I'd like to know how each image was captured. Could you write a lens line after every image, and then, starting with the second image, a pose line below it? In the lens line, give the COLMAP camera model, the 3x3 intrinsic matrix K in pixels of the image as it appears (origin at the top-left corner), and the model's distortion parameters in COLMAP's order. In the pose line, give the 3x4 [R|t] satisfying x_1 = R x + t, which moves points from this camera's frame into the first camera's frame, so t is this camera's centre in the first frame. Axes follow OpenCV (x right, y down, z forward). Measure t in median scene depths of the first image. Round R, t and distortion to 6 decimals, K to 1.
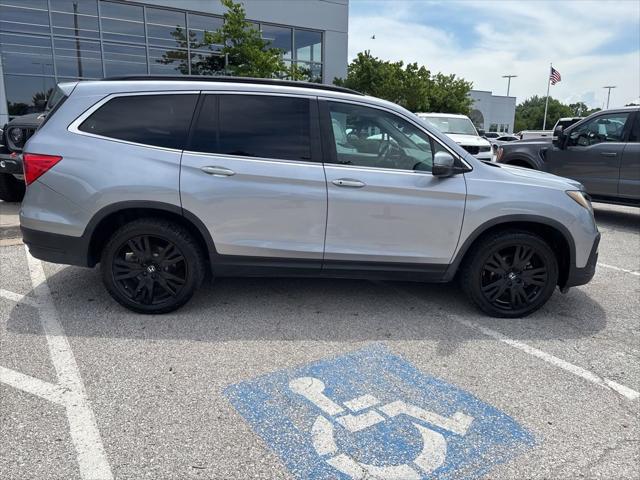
lens RADIAL K [[482.7, 0, 317.9], [0, 482.7, 240.4], [0, 0, 1]] dist [0.056186, -0.070458]
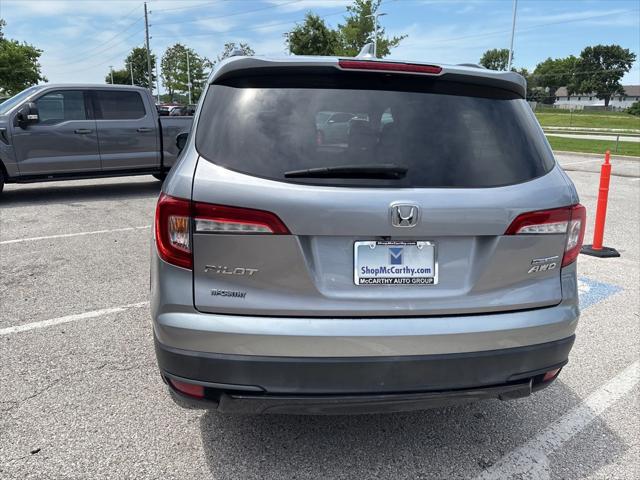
lens RADIAL K [[482.7, 0, 317.9], [0, 482.7, 240.4], [0, 0, 1]] dist [0.056186, -0.070458]
pose [[-0.086816, -0.277103, 0.956910, -1.083987], [0.197830, 0.936612, 0.289174, -0.347999], [-0.976384, 0.214411, -0.026493, 1.277266]]
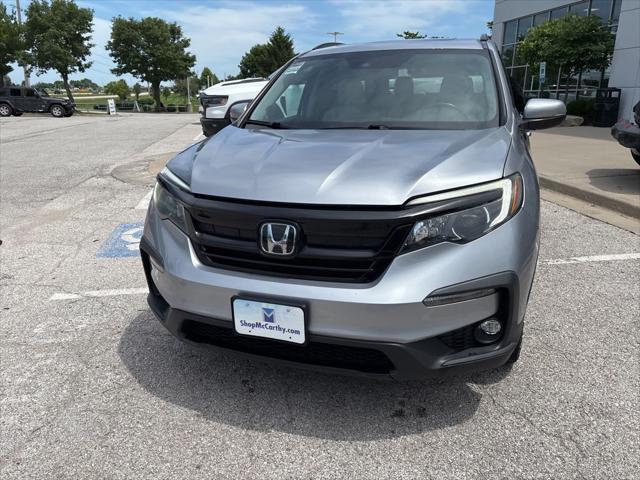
lens RADIAL K [[482.7, 0, 317.9], [0, 482.7, 240.4], [0, 0, 1]] dist [0.056186, -0.070458]
pose [[-0.403642, 0.240594, -0.882716, 1.111031], [-0.214566, 0.913004, 0.346965, -0.295193], [0.889401, 0.329450, -0.316904, 1.500388]]
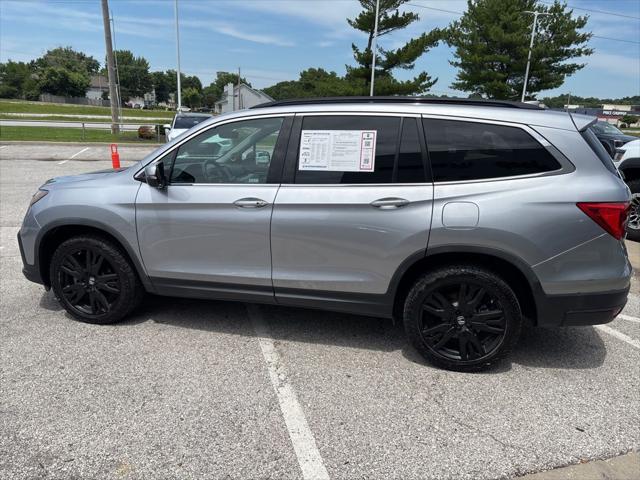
lens RADIAL K [[483.9, 0, 318.5], [0, 483.9, 236.1], [0, 0, 1]] dist [0.055864, -0.071462]
pose [[-0.954653, -0.124900, 0.270256, -0.347855], [0.011459, 0.891660, 0.452561, -0.603590], [-0.297502, 0.435135, -0.849794, 2.265342]]
